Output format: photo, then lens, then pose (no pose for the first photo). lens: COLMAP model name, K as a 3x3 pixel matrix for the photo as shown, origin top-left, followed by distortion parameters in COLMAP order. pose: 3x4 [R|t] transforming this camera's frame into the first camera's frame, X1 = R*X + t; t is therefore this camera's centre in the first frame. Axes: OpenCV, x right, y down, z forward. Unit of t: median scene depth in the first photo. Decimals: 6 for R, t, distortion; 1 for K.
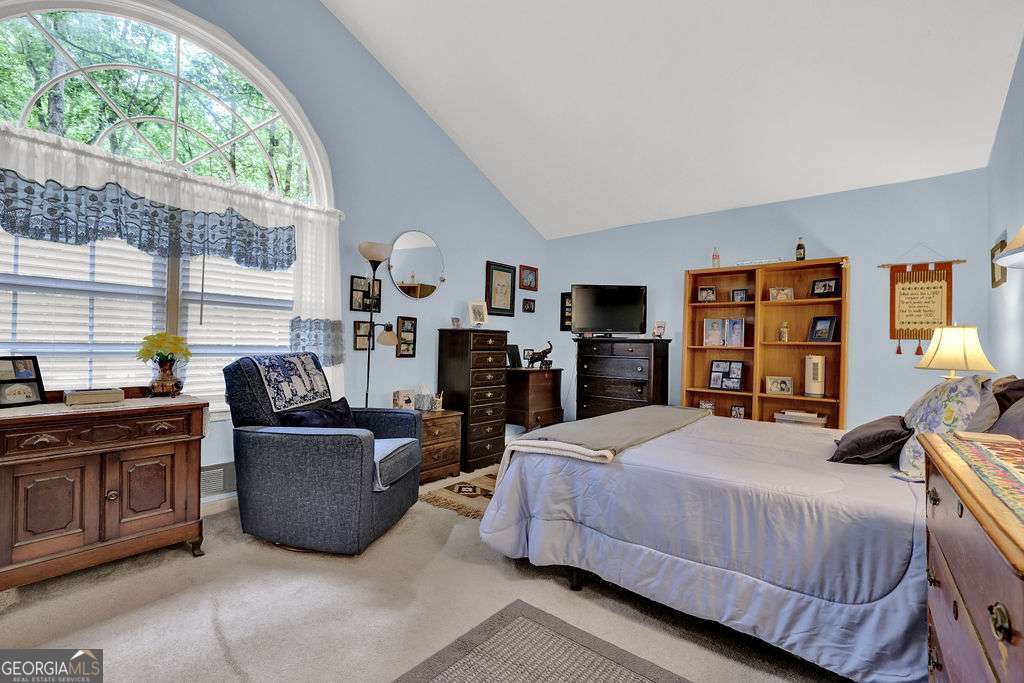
lens RADIAL K [[437.3, 0, 514.8], [0, 437.3, 343.8], [0, 0, 1]] dist [-0.041052, 0.012139]
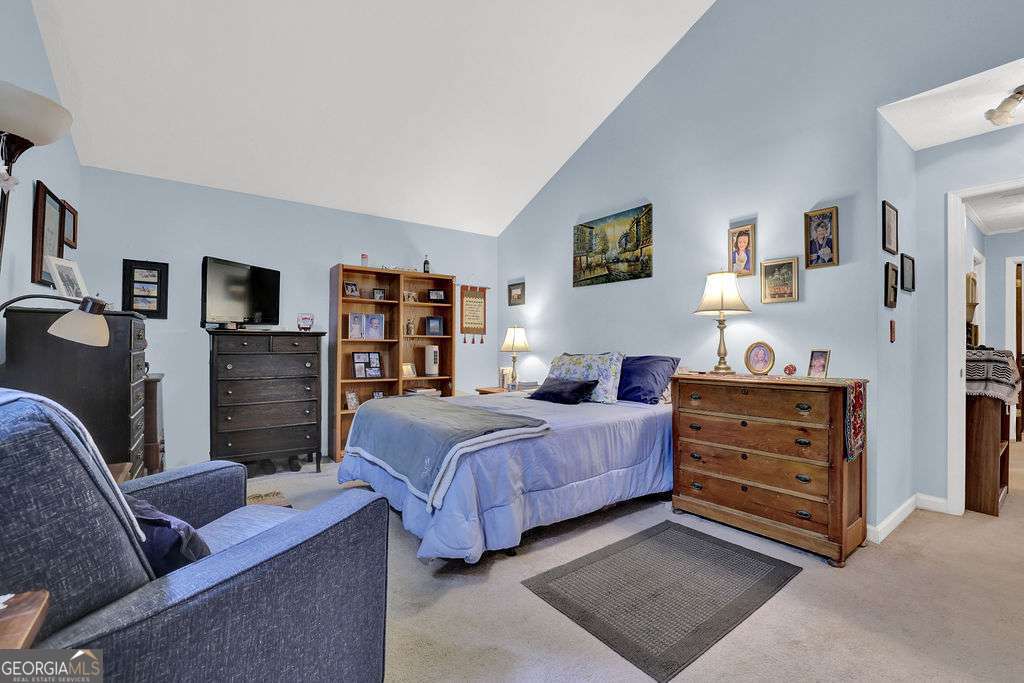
lens RADIAL K [[437.3, 0, 513.4], [0, 437.3, 339.6], [0, 0, 1]] dist [-0.041052, 0.012139]
pose [[0.235000, -0.011993, 0.971921, -0.571416], [-0.003606, 0.999906, 0.013210, -0.009619], [-0.971989, -0.006609, 0.234935, 0.433416]]
